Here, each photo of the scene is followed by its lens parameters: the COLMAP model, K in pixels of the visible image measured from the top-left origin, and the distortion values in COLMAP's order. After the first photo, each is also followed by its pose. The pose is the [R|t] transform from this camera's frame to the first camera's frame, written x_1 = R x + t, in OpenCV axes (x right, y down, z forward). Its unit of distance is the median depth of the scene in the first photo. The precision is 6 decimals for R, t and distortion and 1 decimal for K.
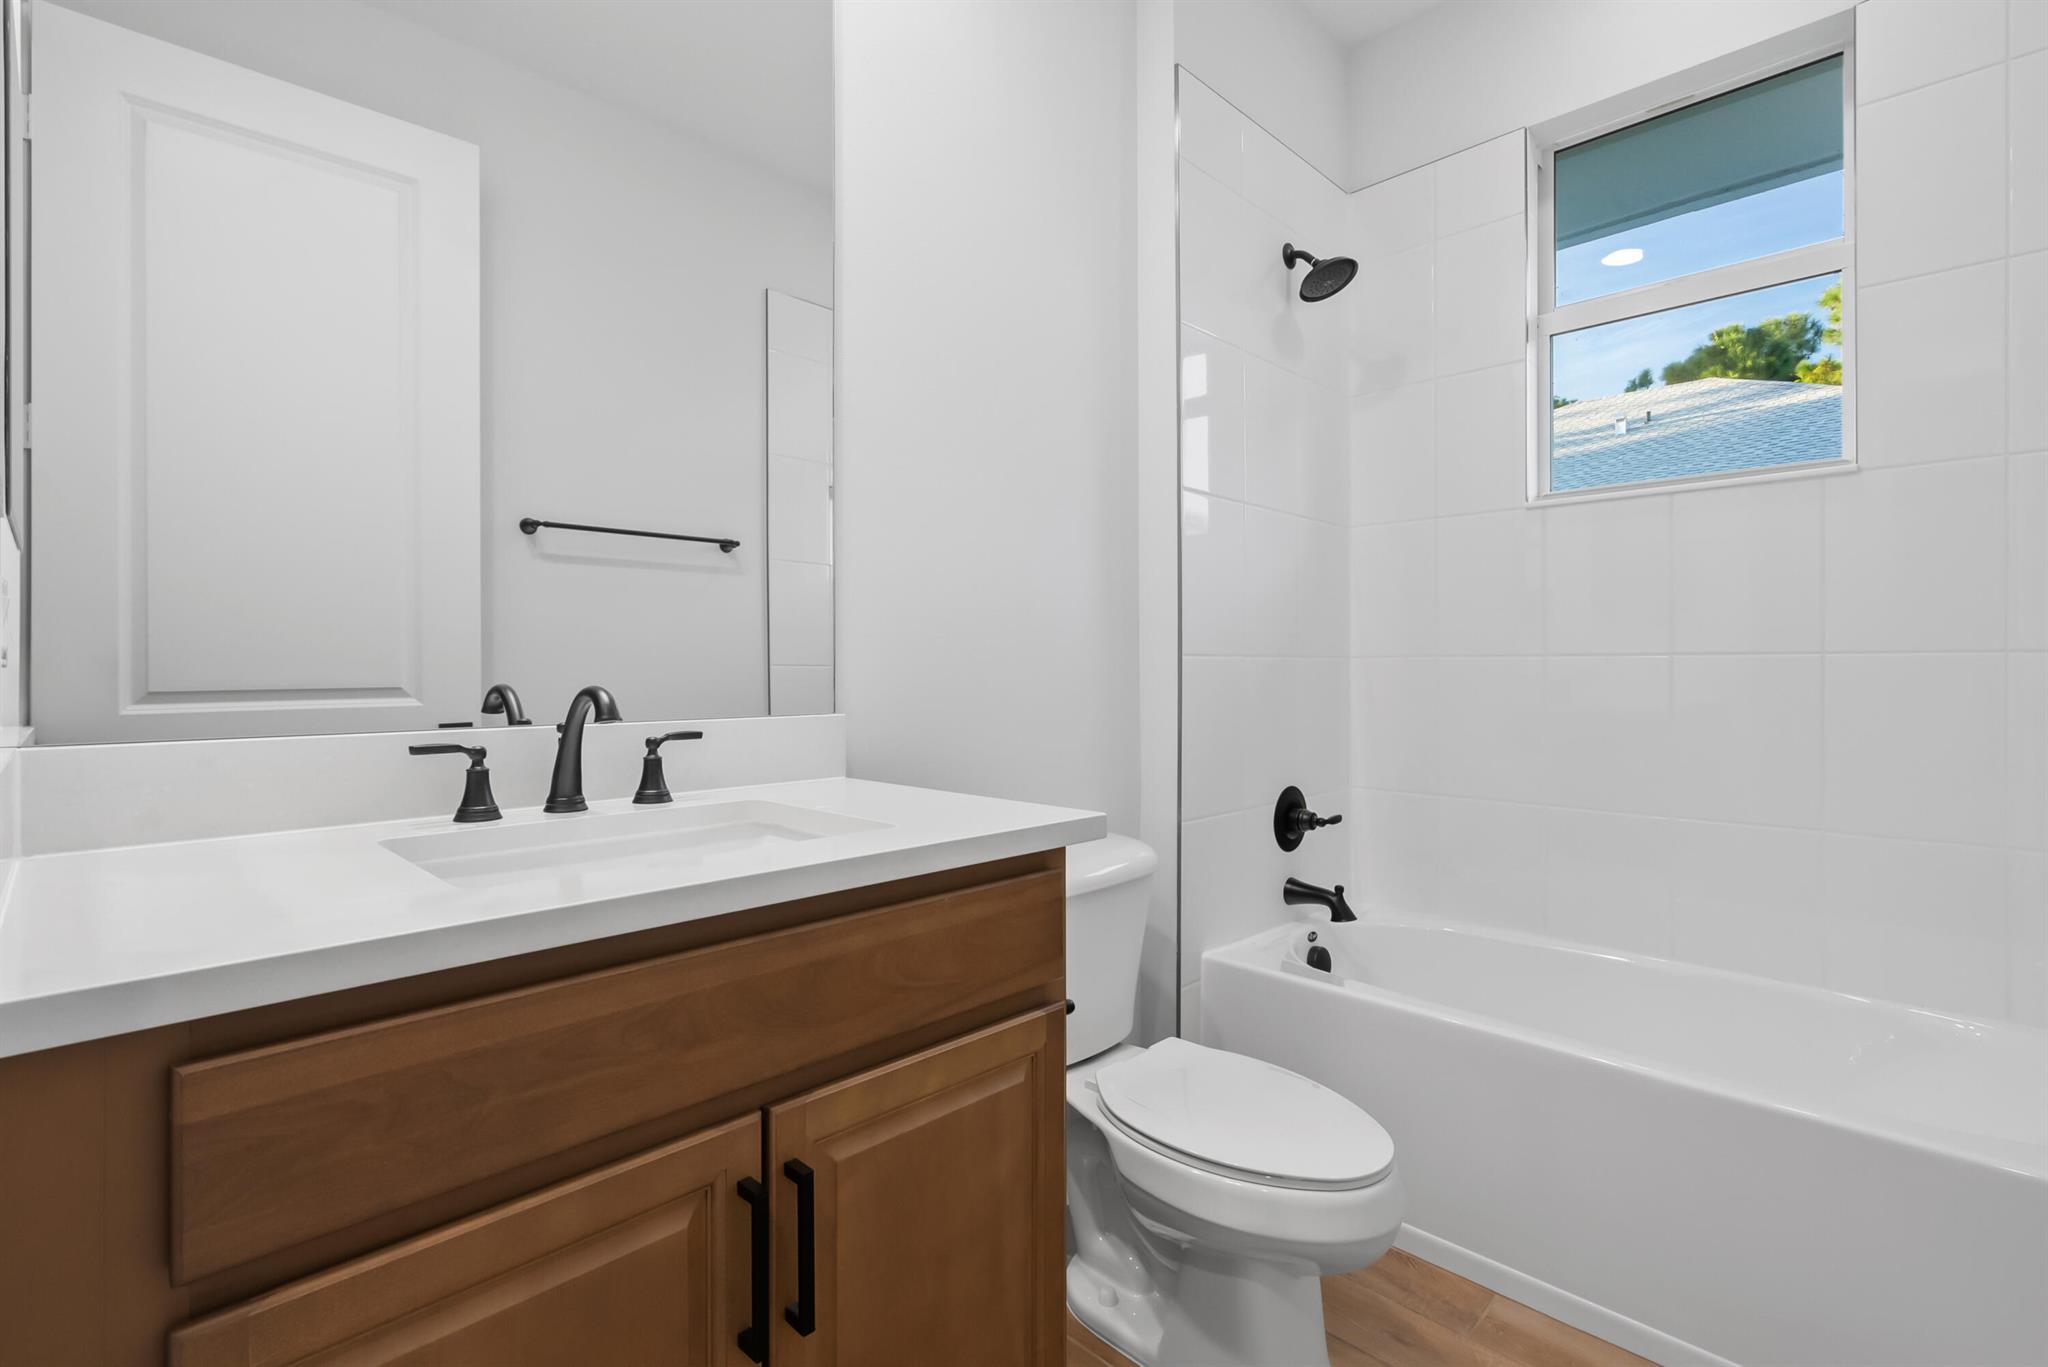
lens RADIAL K [[956.8, 0, 1024.0], [0, 956.8, 683.5], [0, 0, 1]] dist [-0.001814, -0.000457]
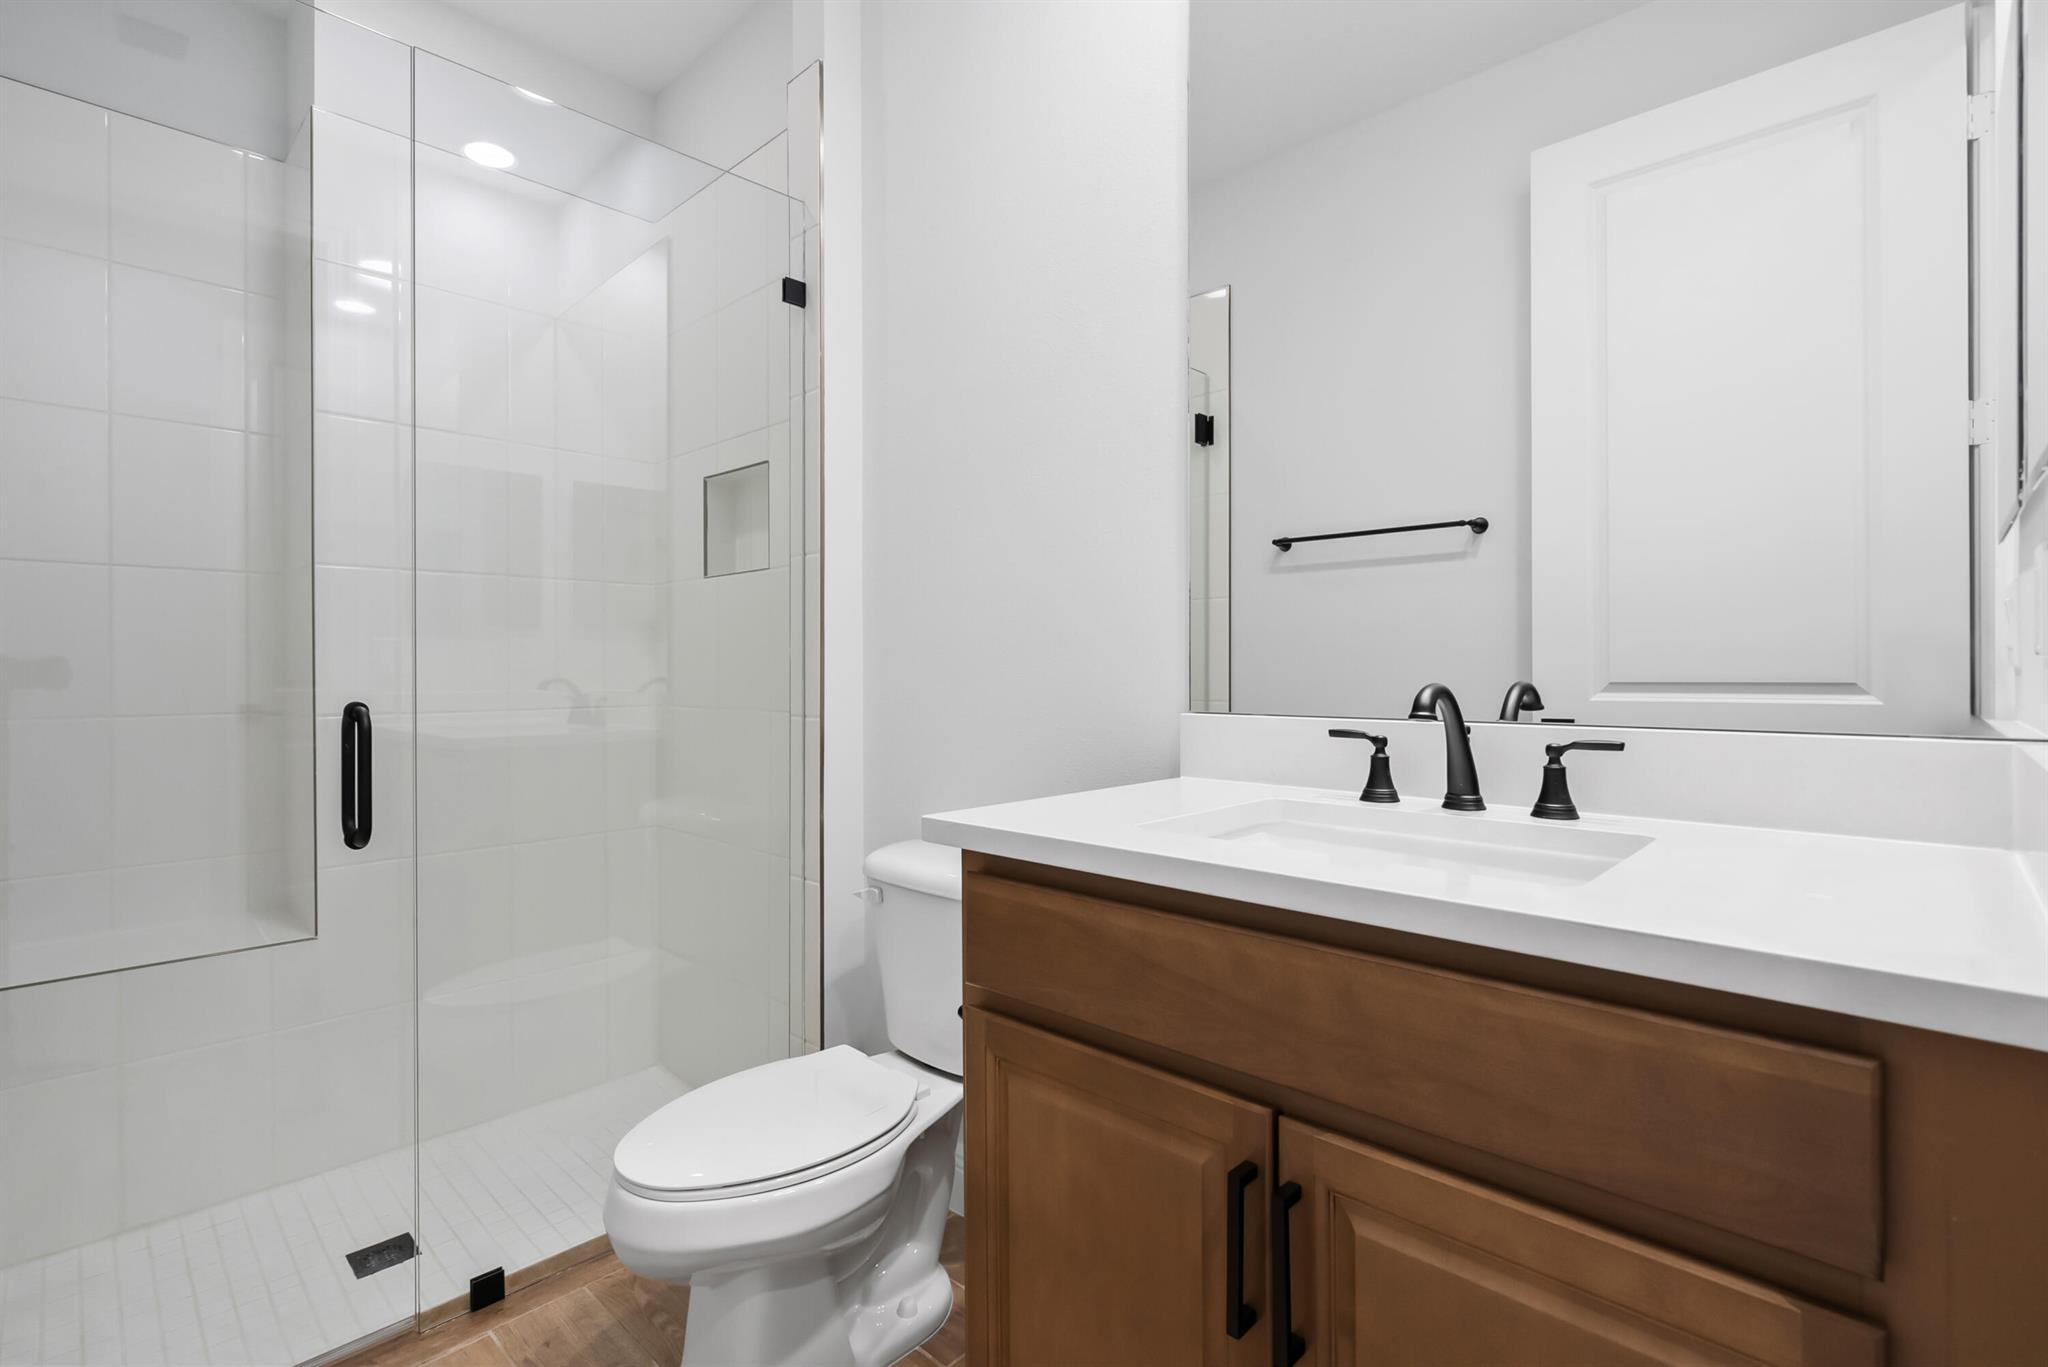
lens RADIAL K [[956.8, 0, 1024.0], [0, 956.8, 683.5], [0, 0, 1]] dist [-0.001814, -0.000457]
pose [[0.019115, 0.019575, -0.999626, 0.486948], [-0.009698, 0.999765, 0.019392, -0.011958], [0.999770, 0.009324, 0.019301, 0.496057]]
